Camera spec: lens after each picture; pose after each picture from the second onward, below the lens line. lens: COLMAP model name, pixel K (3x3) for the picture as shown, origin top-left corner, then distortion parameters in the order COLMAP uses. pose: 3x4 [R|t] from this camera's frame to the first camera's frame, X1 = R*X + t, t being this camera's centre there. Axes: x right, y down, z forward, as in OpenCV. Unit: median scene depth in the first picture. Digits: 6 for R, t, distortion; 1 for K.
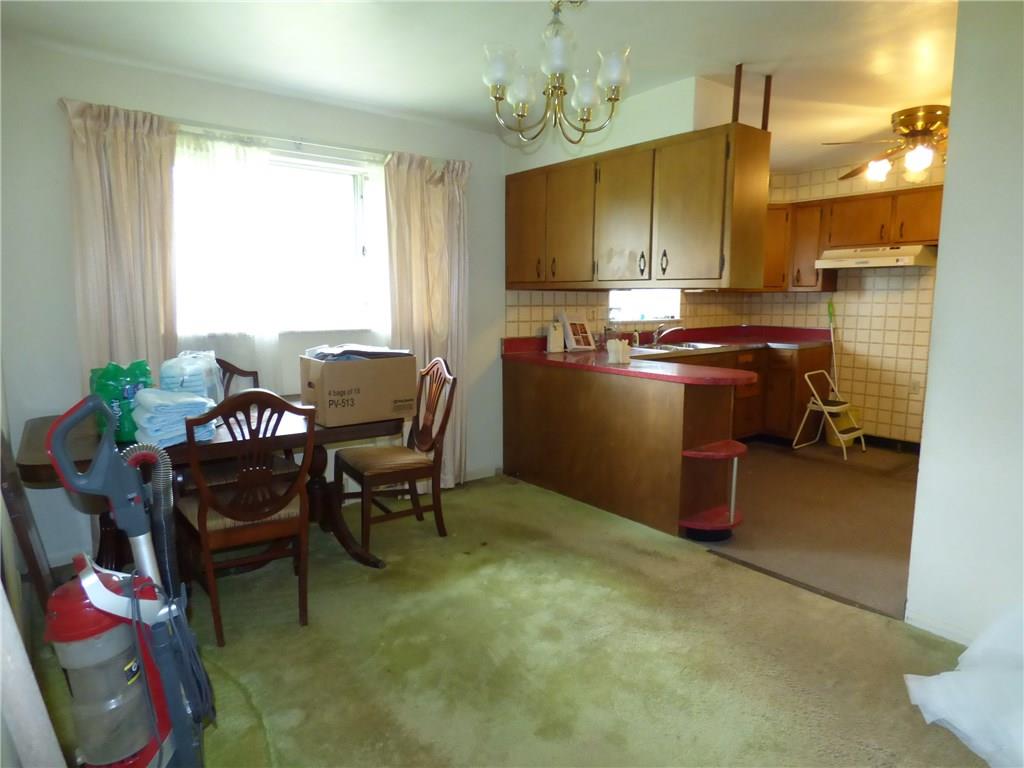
lens RADIAL K [[627.2, 0, 516.0], [0, 627.2, 385.5], [0, 0, 1]] dist [-0.001487, -0.026433]
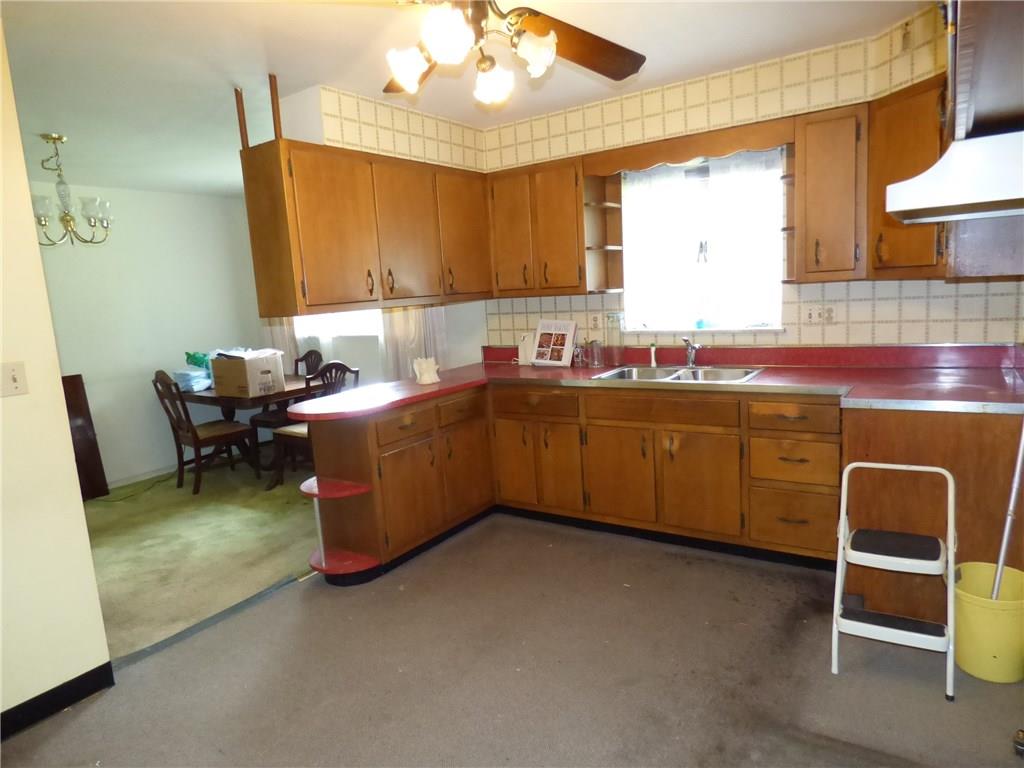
lens RADIAL K [[627.2, 0, 516.0], [0, 627.2, 385.5], [0, 0, 1]] dist [-0.001487, -0.026433]
pose [[0.306011, 0.125389, -0.943735, 0.815304], [-0.069211, 0.991596, 0.109306, -0.107770], [0.949509, 0.031868, 0.312117, 0.624523]]
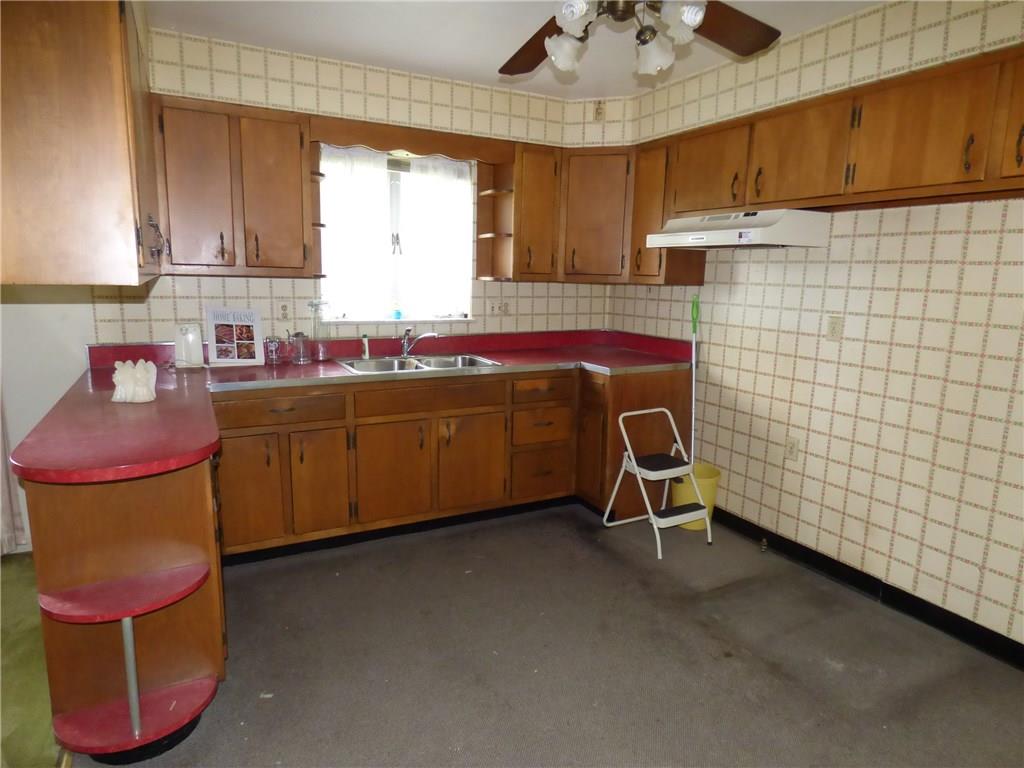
lens RADIAL K [[627.2, 0, 516.0], [0, 627.2, 385.5], [0, 0, 1]] dist [-0.001487, -0.026433]
pose [[0.982947, 0.054821, -0.175526, 0.469646], [-0.047924, 0.997912, 0.043293, -0.070379], [0.177533, -0.034143, 0.983522, 0.354613]]
